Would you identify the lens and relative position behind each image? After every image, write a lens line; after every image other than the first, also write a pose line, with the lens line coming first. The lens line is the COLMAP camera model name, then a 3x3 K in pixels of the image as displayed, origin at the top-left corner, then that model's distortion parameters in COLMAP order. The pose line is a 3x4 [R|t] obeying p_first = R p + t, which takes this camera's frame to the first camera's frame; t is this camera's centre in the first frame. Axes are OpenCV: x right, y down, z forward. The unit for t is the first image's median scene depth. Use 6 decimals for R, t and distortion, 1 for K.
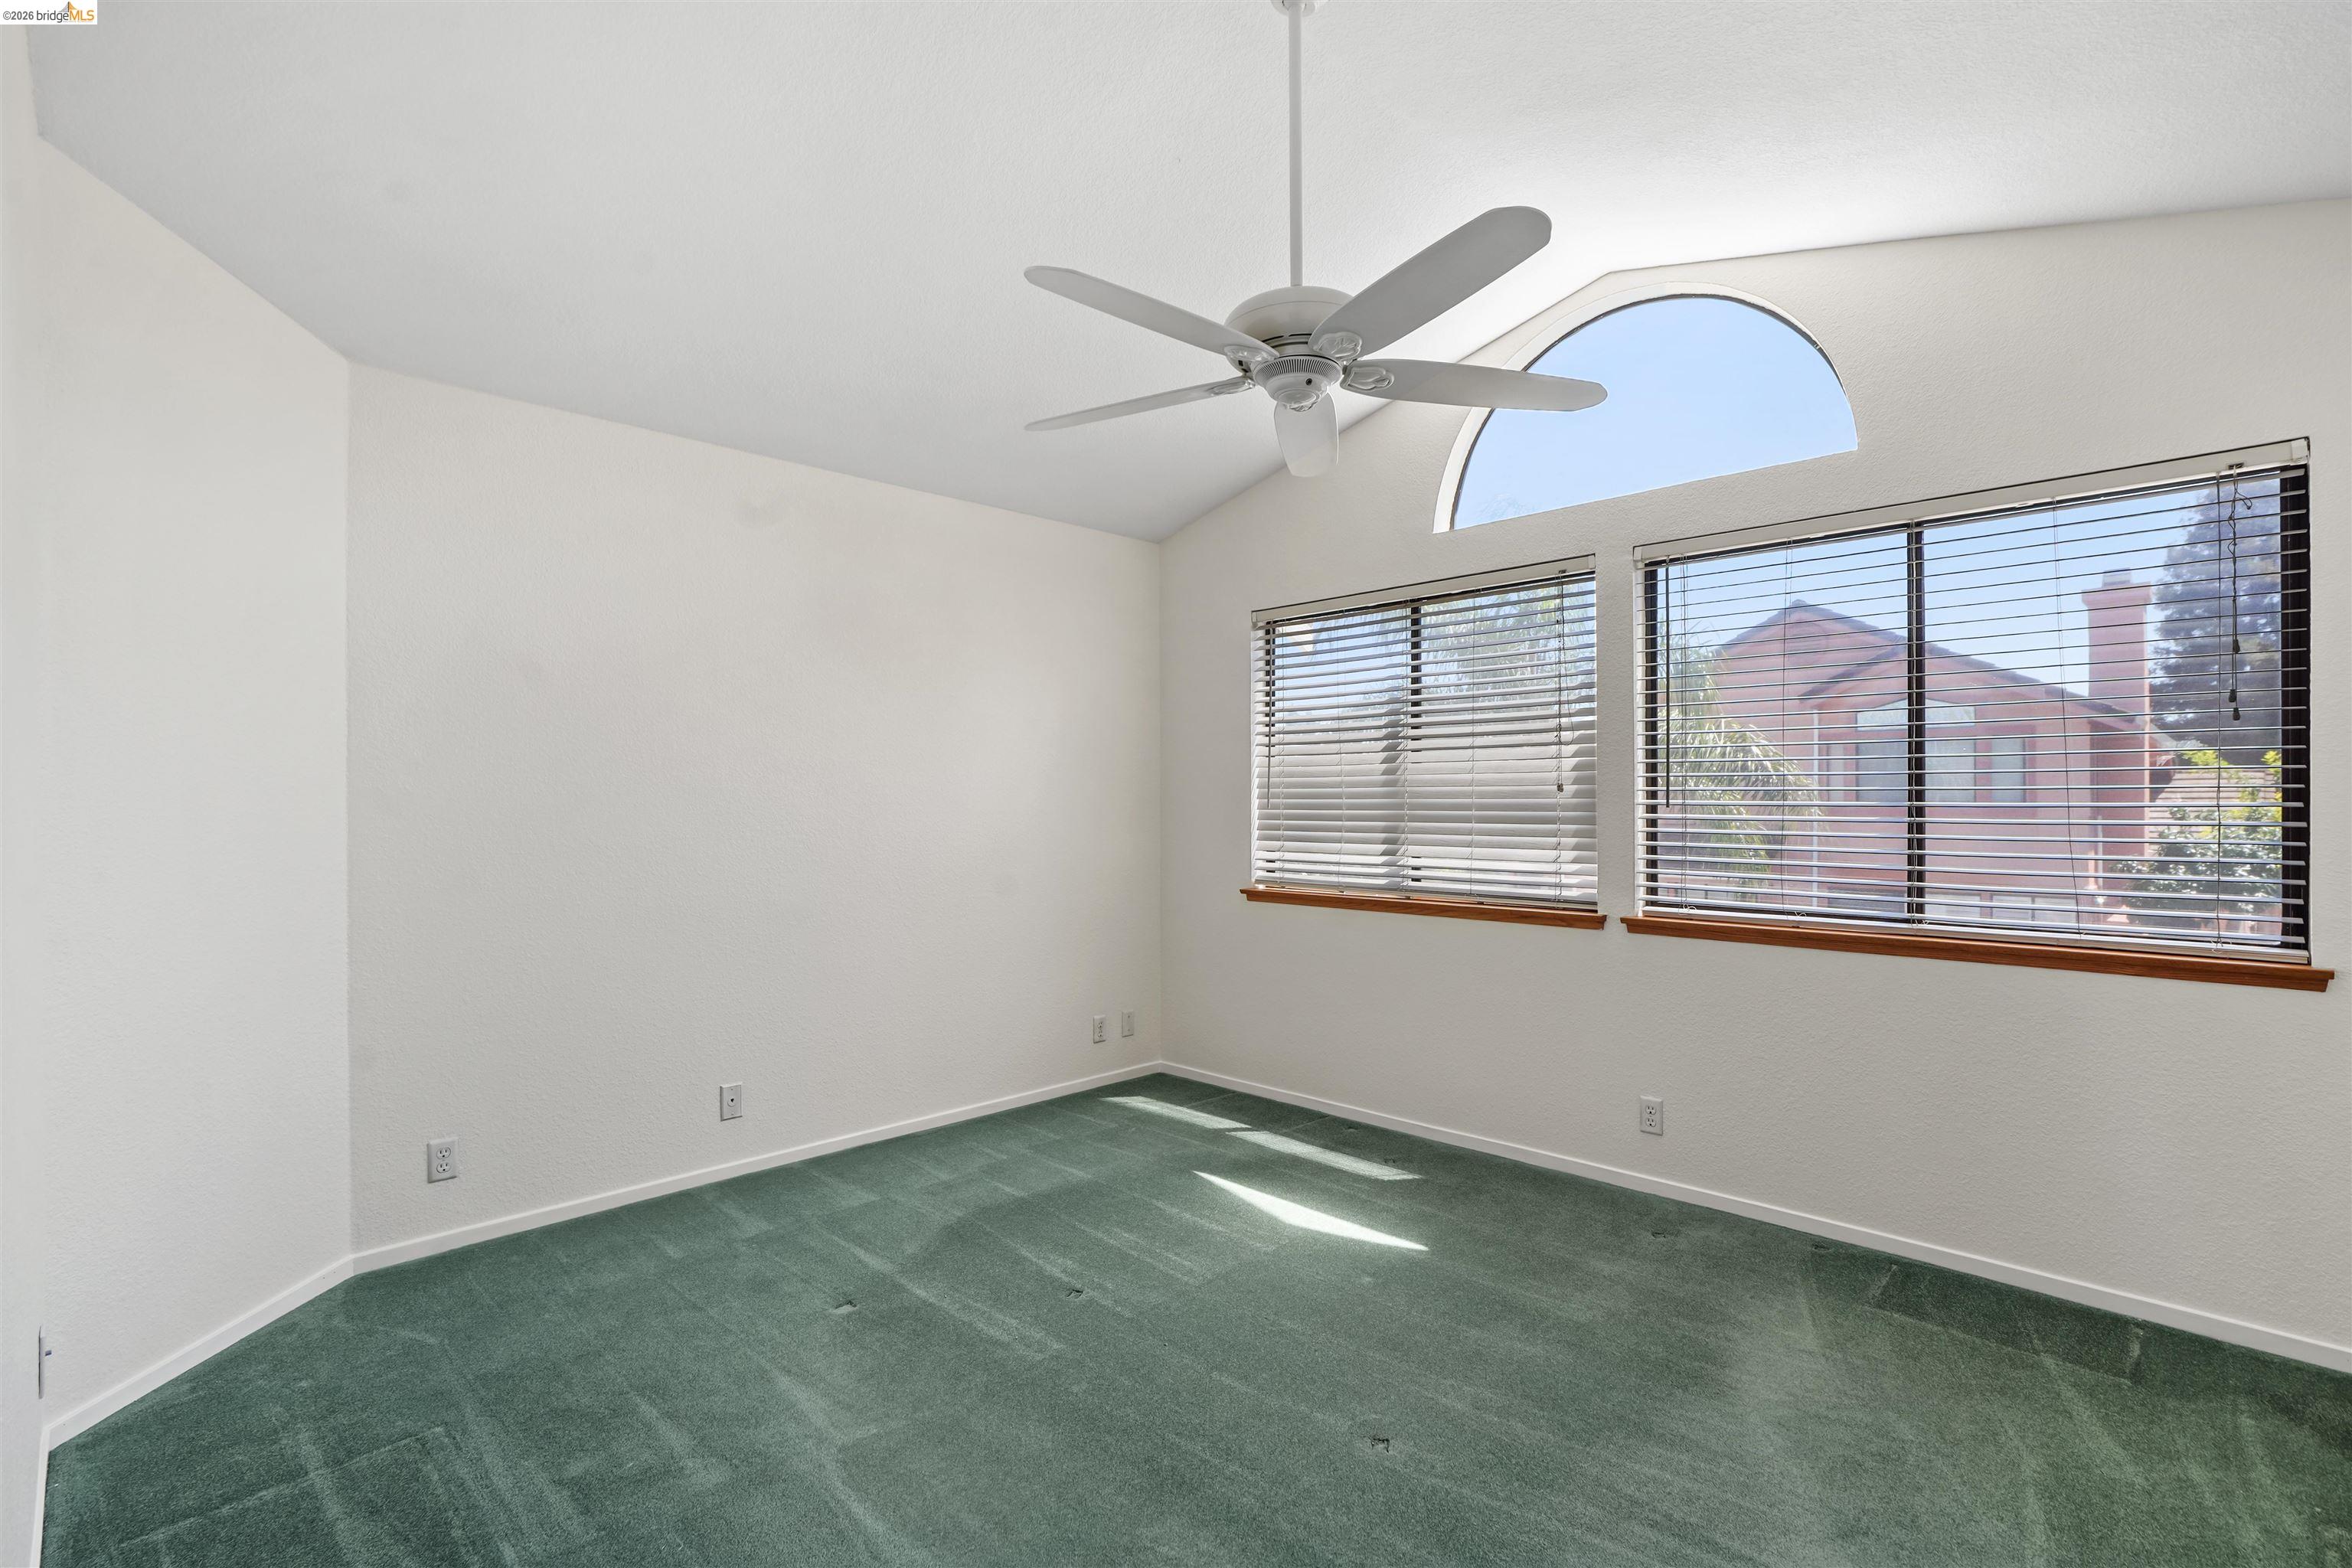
lens RADIAL K [[1085.3, 0, 1167.2], [0, 1085.3, 778.1], [0, 0, 1]] dist [-0.002916, 0.000521]
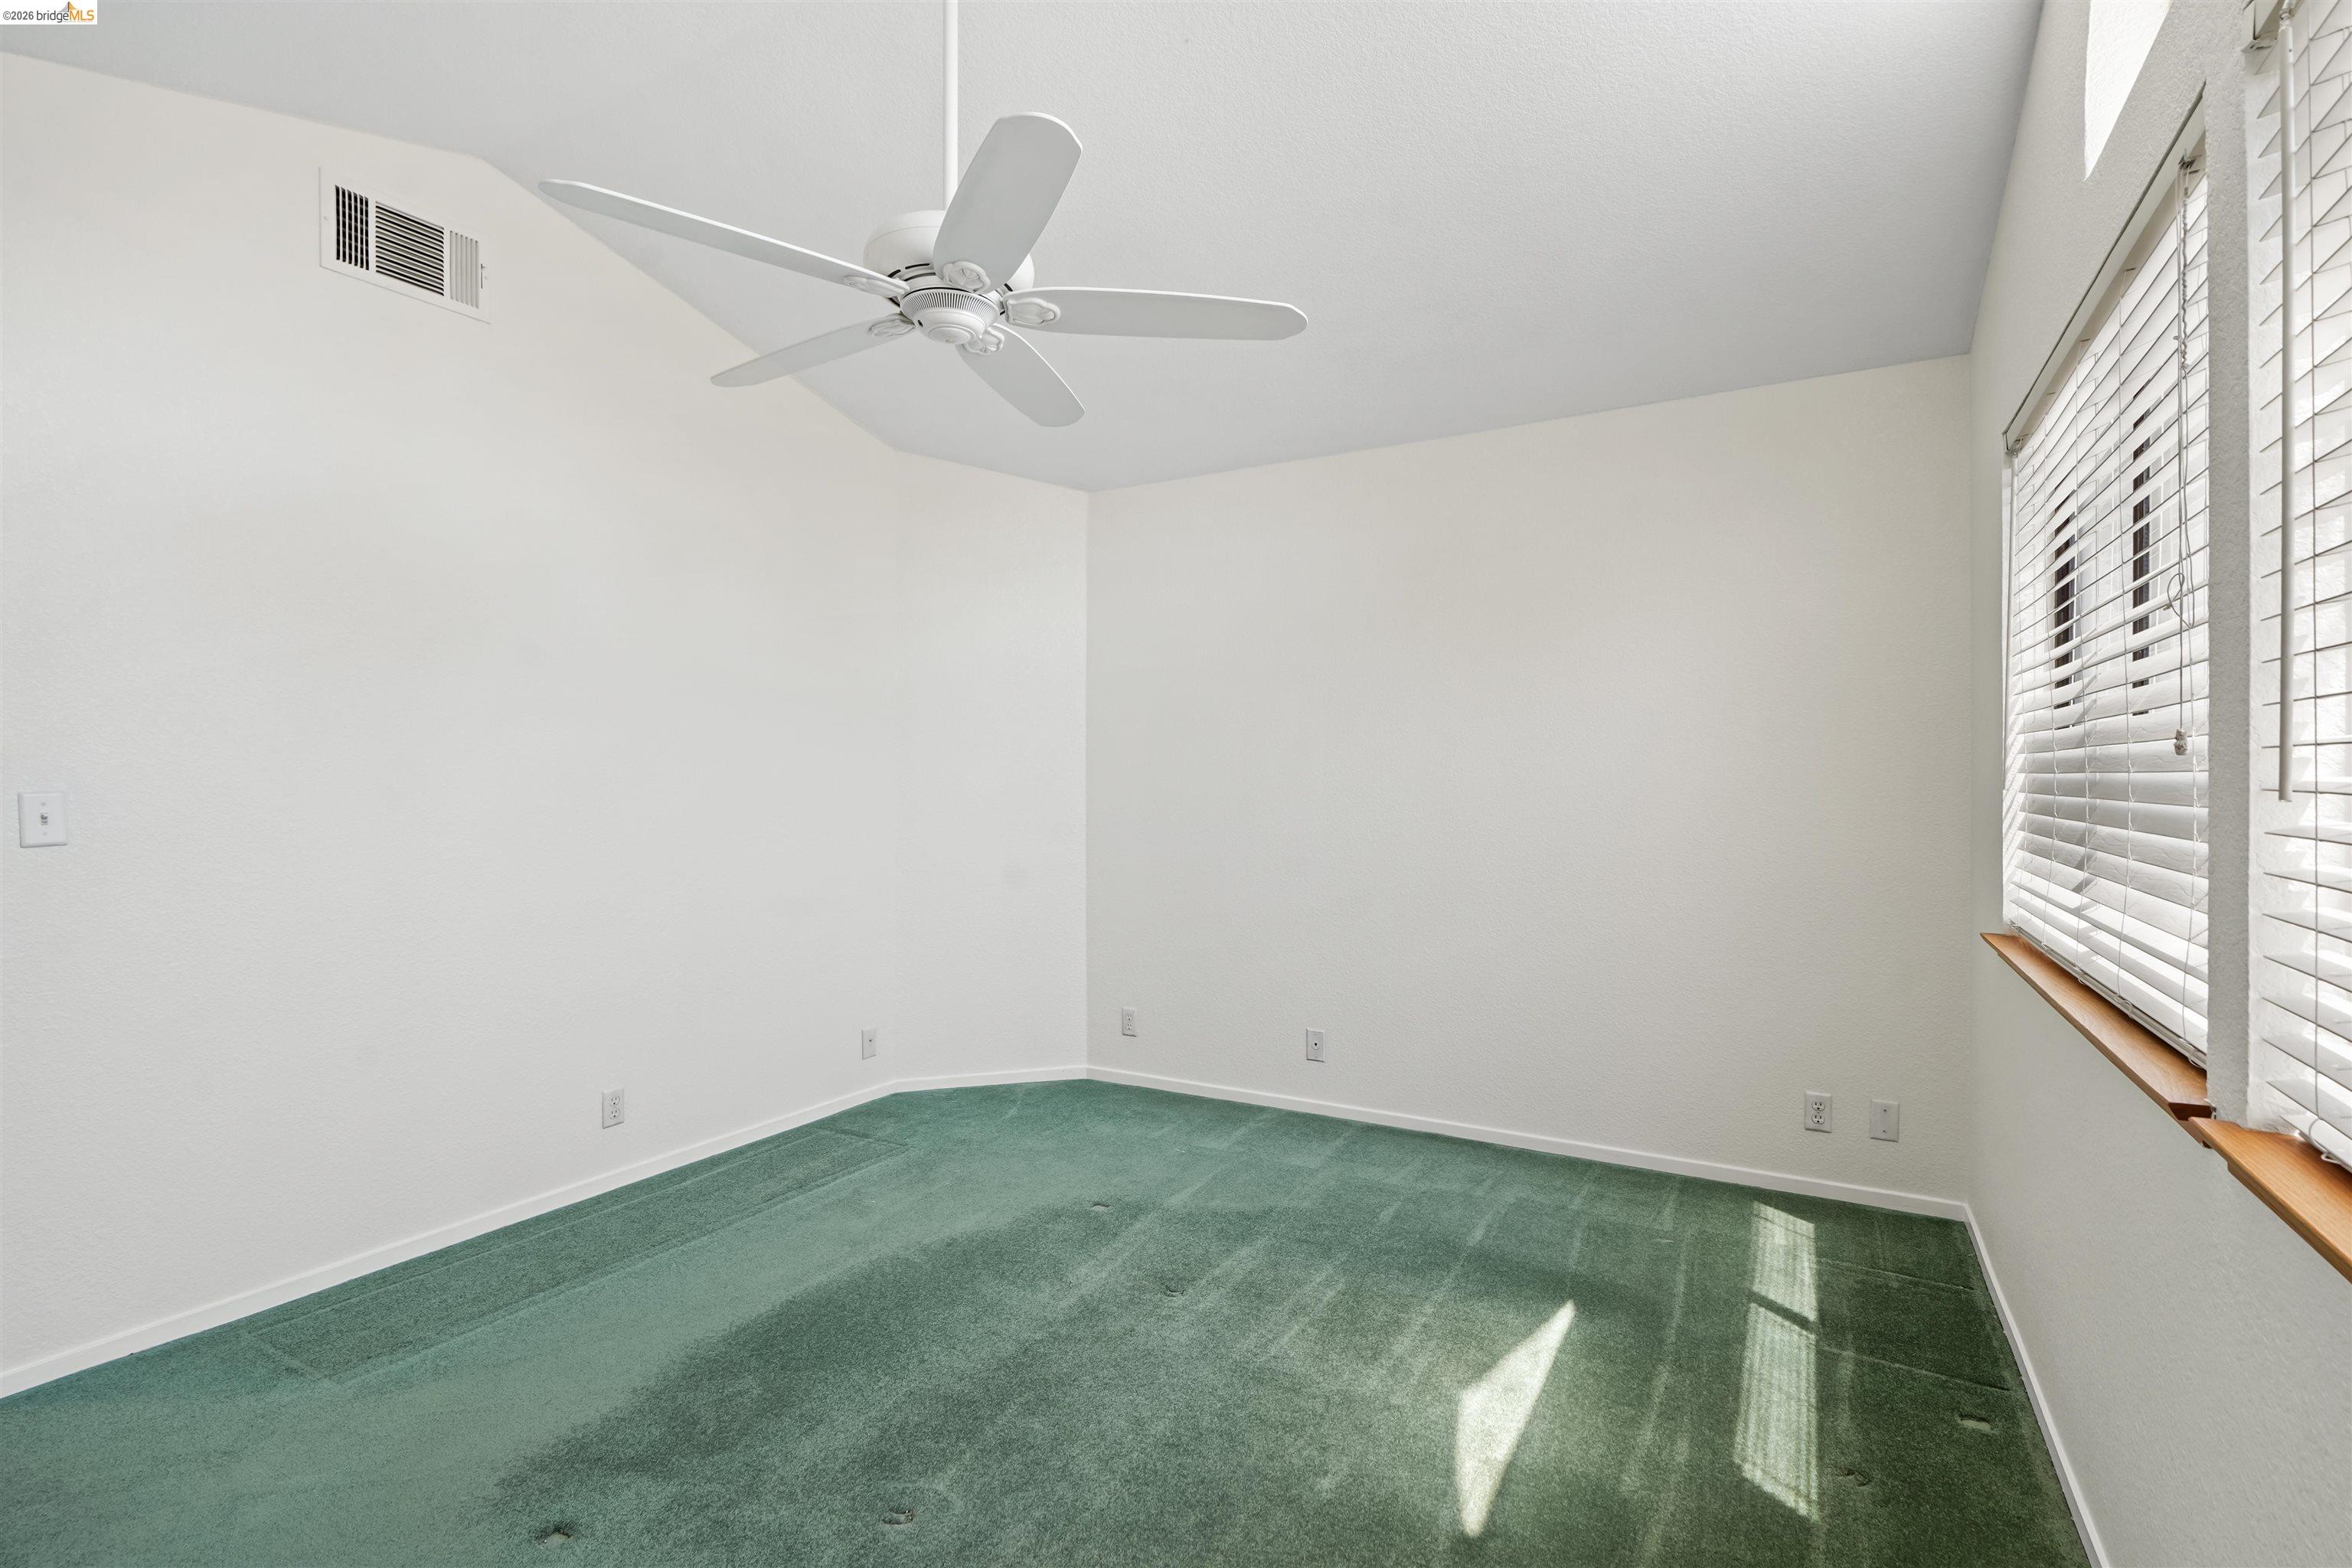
lens RADIAL K [[1085.3, 0, 1167.2], [0, 1085.3, 778.1], [0, 0, 1]] dist [-0.002916, 0.000521]
pose [[0.258260, 0.005243, -0.966061, 0.643648], [0.023472, 0.999656, 0.011700, 0.007898], [0.965790, -0.025697, 0.258048, 0.584770]]
